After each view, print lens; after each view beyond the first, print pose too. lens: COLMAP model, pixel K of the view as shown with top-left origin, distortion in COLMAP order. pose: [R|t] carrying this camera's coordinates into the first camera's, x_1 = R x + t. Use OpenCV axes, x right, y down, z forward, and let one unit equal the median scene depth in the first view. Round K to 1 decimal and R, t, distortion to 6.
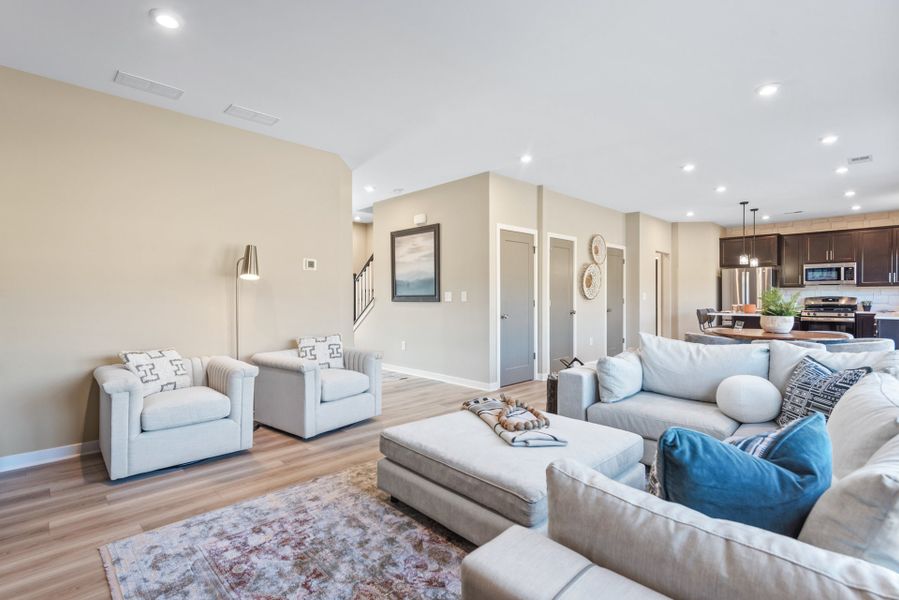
lens RADIAL K [[426.2, 0, 448.5], [0, 426.2, 295.8], [0, 0, 1]] dist [0.008097, -0.002258]
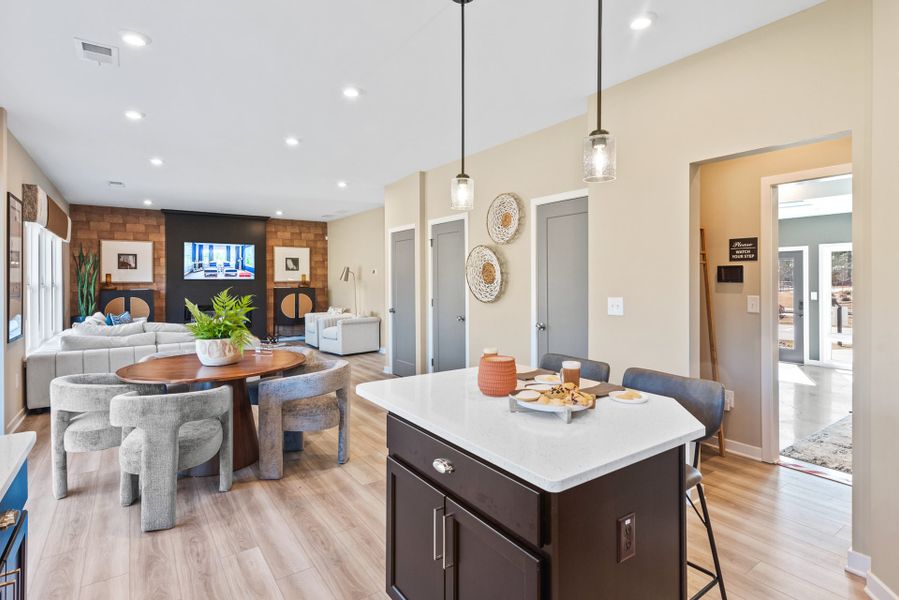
lens RADIAL K [[426.2, 0, 453.6], [0, 426.2, 287.7], [0, 0, 1]] dist [0.008097, -0.002258]
pose [[-0.140686, 0.021286, -0.989825, 0.775122], [0.010293, 0.999746, 0.020037, -0.021603], [0.990001, -0.007369, -0.140870, 0.843422]]
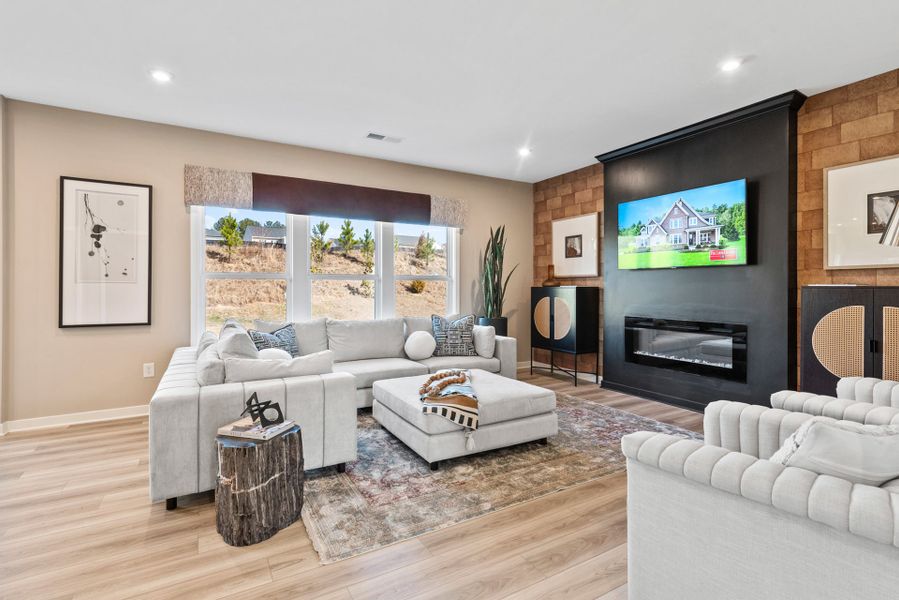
lens RADIAL K [[426.2, 0, 457.5], [0, 426.2, 288.8], [0, 0, 1]] dist [0.008097, -0.002258]
pose [[-0.969807, -0.000331, 0.243872, -0.058459], [-0.001203, 0.999993, -0.003429, 0.000440], [-0.243869, -0.003619, -0.969801, 0.682652]]
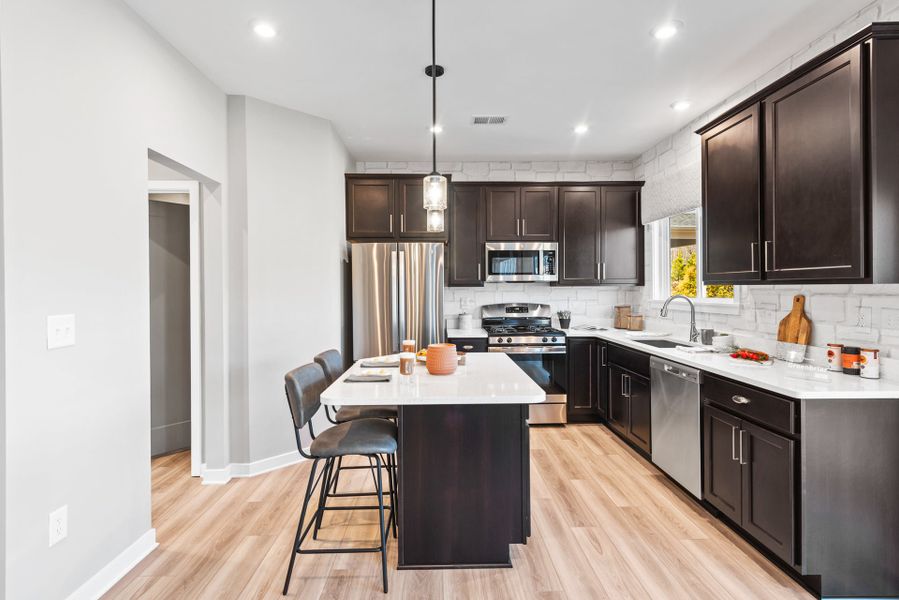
lens RADIAL K [[444.5, 0, 444.7], [0, 444.5, 290.2], [0, 0, 1]] dist [0.012098, -0.006092]
pose [[0.689187, -0.004994, 0.724566, 0.415267], [0.001099, 0.999982, 0.005846, -0.019049], [-0.724582, -0.003233, 0.689181, 0.682552]]
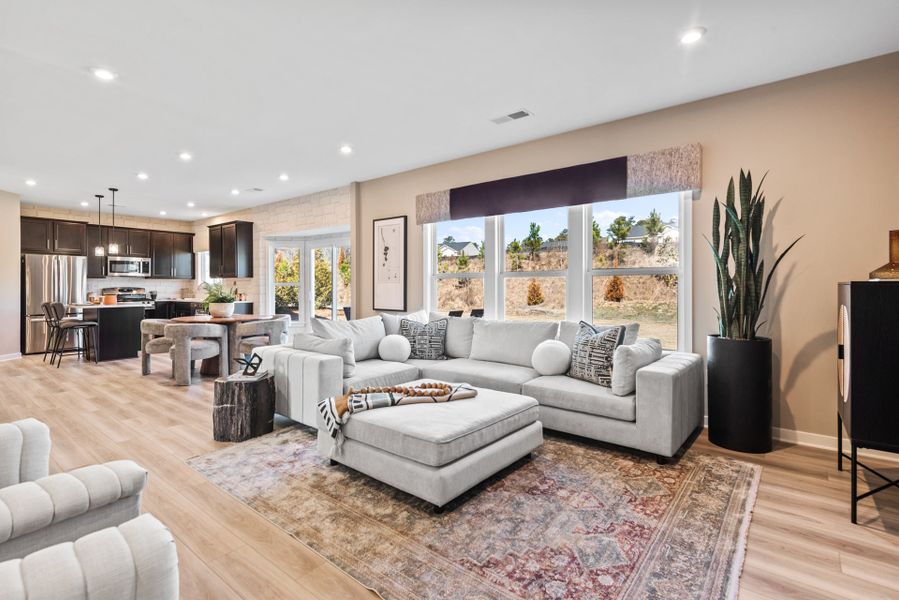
lens RADIAL K [[426.2, 0, 443.4], [0, 426.2, 284.1], [0, 0, 1]] dist [0.008097, -0.002258]
pose [[-0.113421, 0.006774, 0.993524, -0.302614], [-0.002575, 0.999971, -0.007112, -0.000387], [-0.993544, -0.003365, -0.113400, 0.317777]]
